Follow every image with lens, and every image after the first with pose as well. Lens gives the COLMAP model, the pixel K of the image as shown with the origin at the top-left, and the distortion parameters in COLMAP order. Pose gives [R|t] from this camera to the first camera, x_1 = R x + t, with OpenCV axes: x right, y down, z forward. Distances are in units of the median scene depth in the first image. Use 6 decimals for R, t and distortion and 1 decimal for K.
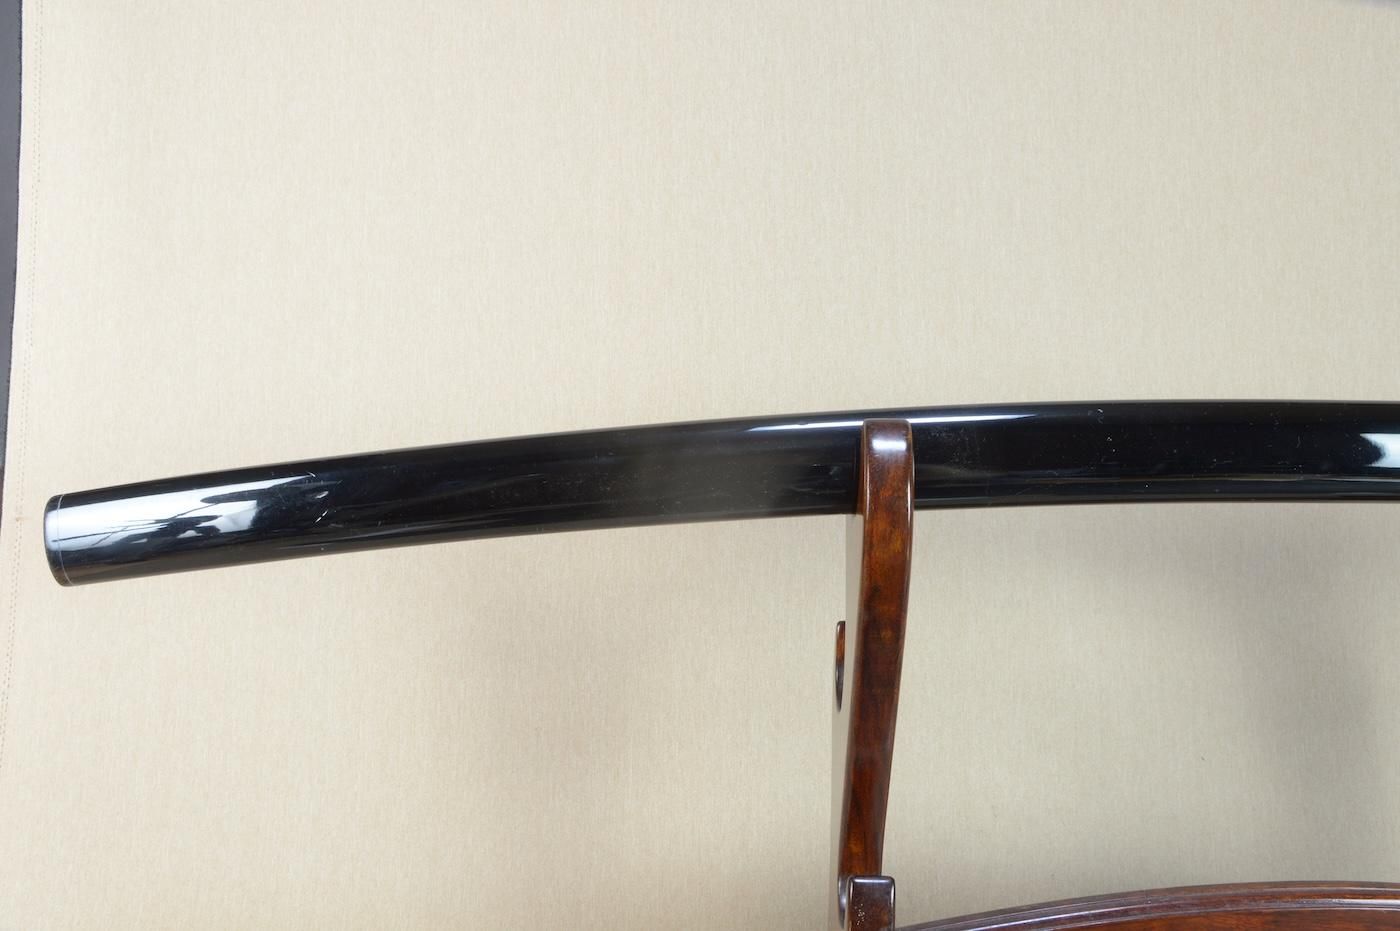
lens RADIAL K [[1095.7, 0, 680.4], [0, 1095.7, 475.8], [0, 0, 1]] dist [-0.163648, 0.097342]
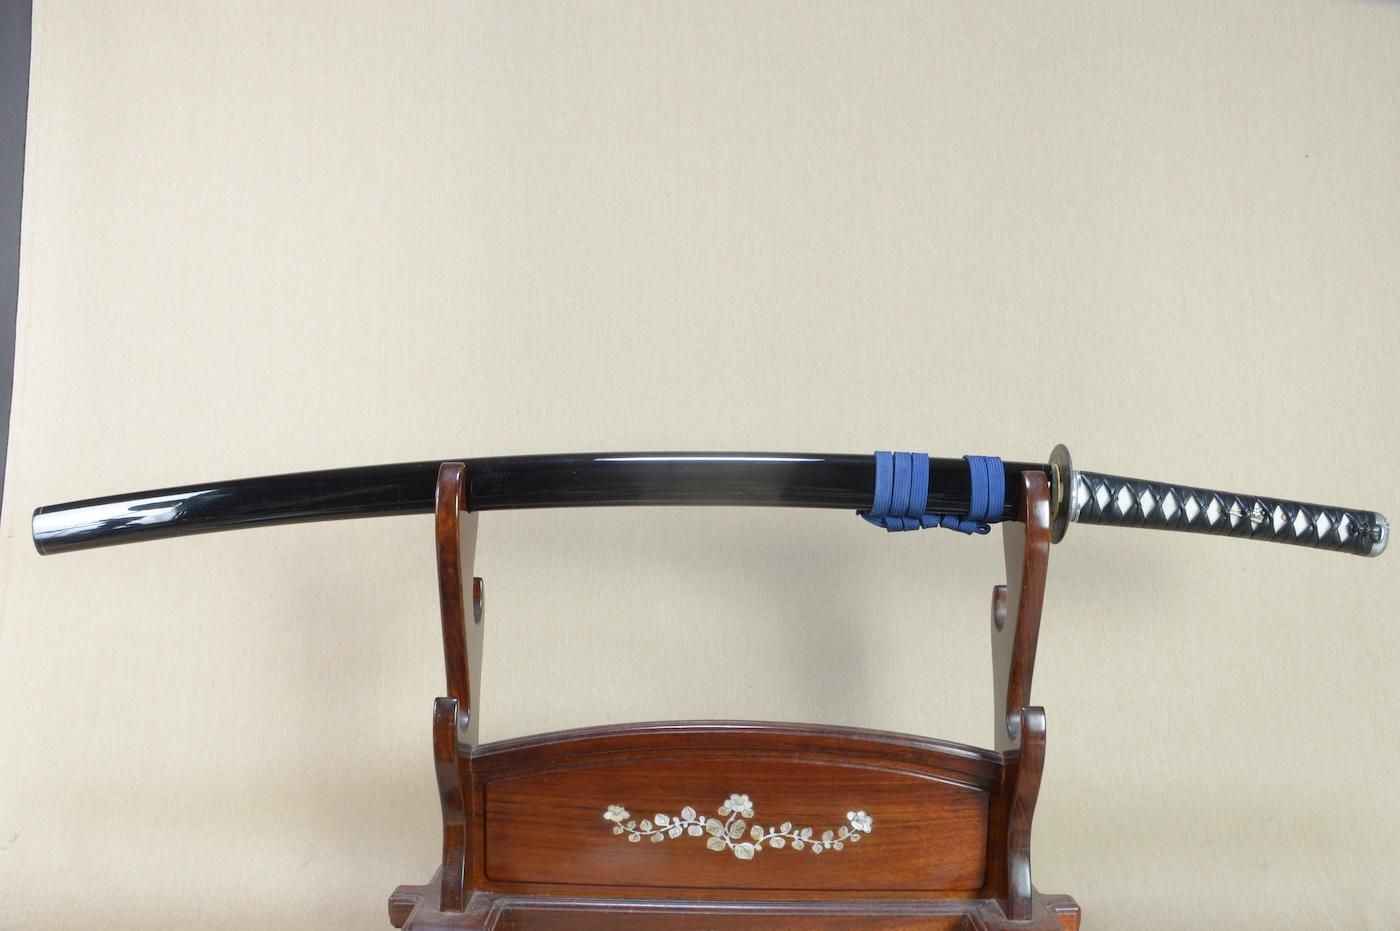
lens RADIAL K [[1095.7, 0, 686.0], [0, 1095.7, 487.1], [0, 0, 1]] dist [-0.163648, 0.097342]
pose [[0.999392, -0.004252, 0.034620, 0.347174], [0.006520, 0.997820, -0.065666, 0.079495], [-0.034265, 0.065852, 0.997241, -0.634447]]
